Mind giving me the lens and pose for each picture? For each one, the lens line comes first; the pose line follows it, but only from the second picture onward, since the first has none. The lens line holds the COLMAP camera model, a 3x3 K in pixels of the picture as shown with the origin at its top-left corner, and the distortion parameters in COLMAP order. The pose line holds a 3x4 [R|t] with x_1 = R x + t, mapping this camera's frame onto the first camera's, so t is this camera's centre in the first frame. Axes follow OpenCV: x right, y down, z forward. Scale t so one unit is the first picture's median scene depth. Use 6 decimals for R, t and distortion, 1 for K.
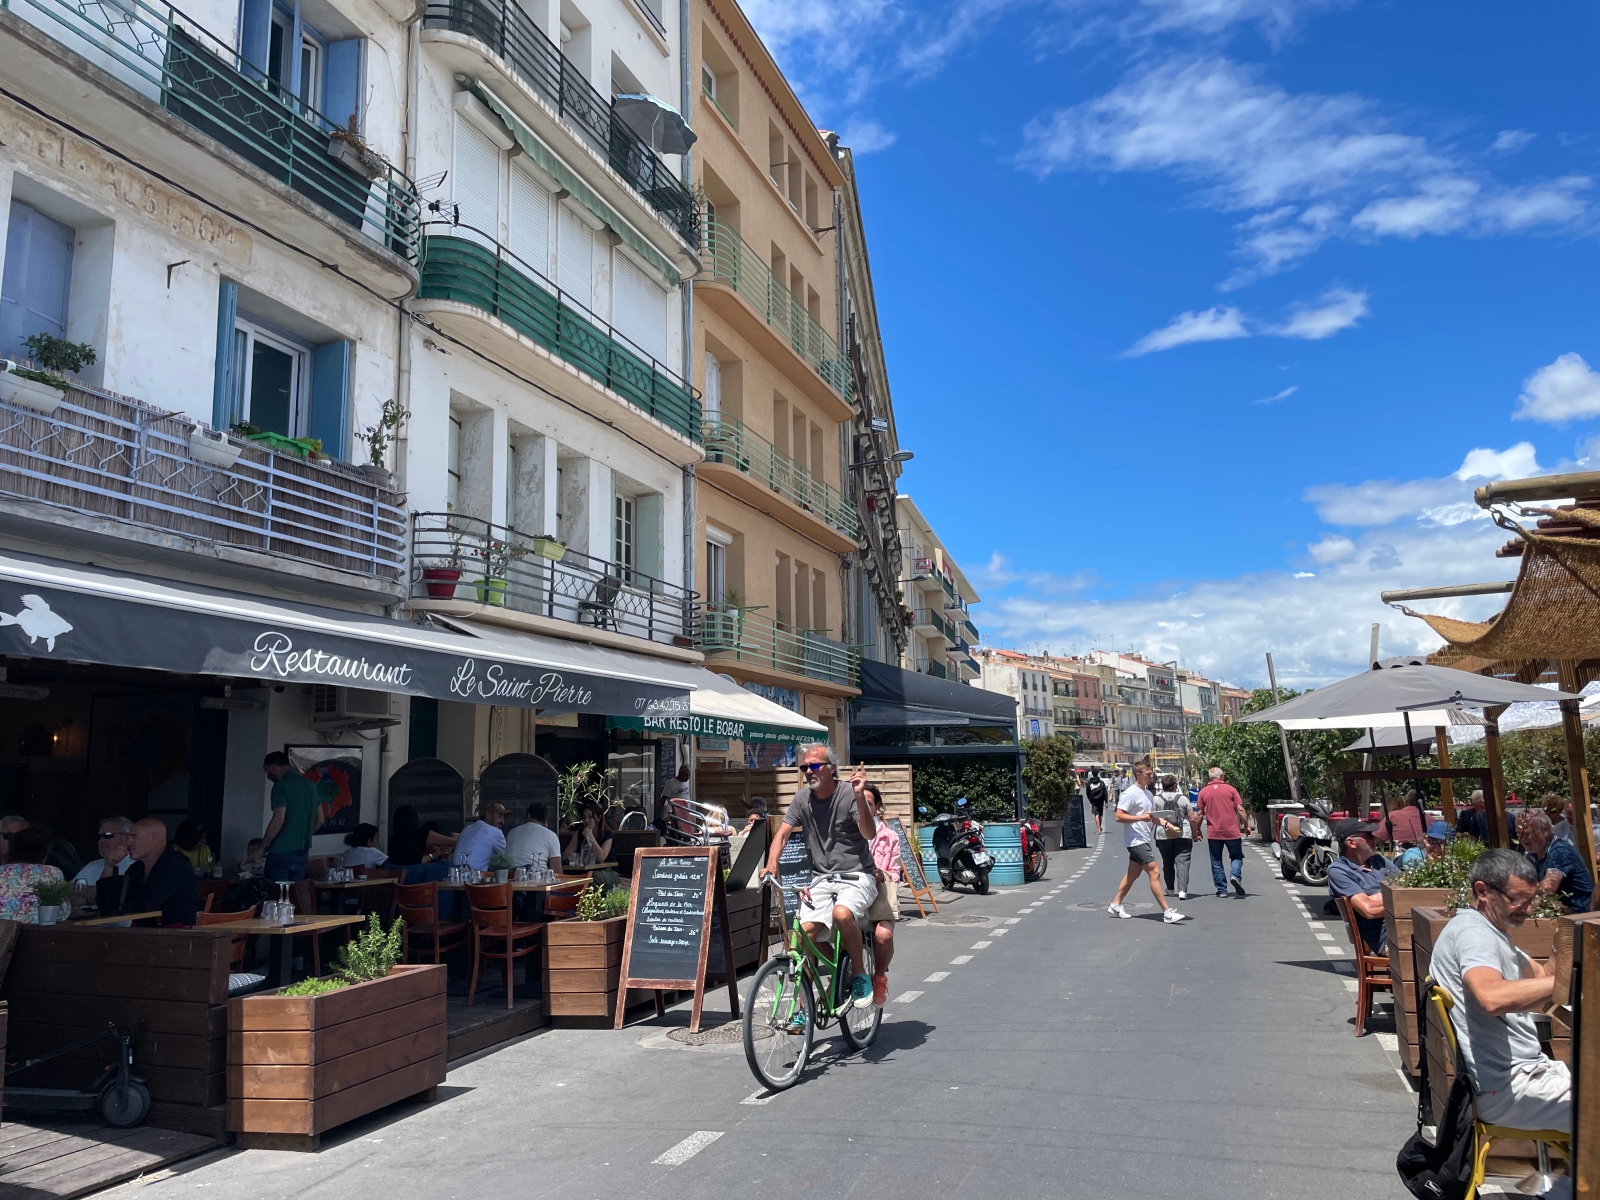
lens RADIAL K [[1184.6, 0, 800.0], [0, 1184.6, 600.0], [0, 0, 1]] dist [0.001966, -0.000606]
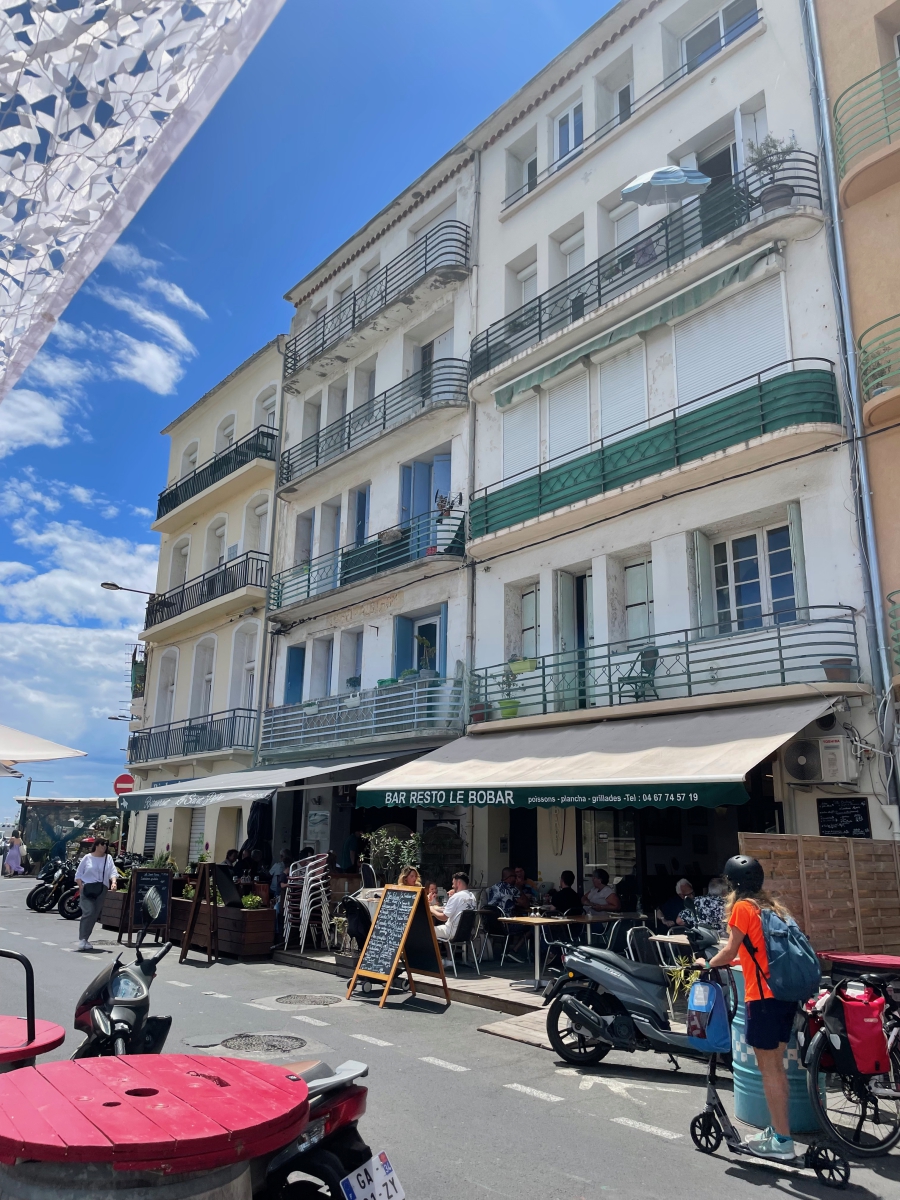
lens RADIAL K [[888.5, 0, 450.0], [0, 888.5, 600.0], [0, 0, 1]] dist [0.001966, -0.000606]
pose [[-0.513955, -0.212414, -0.831102, 0.852986], [0.116509, 0.942594, -0.312958, 0.239318], [0.849868, -0.257677, -0.459703, 1.760841]]
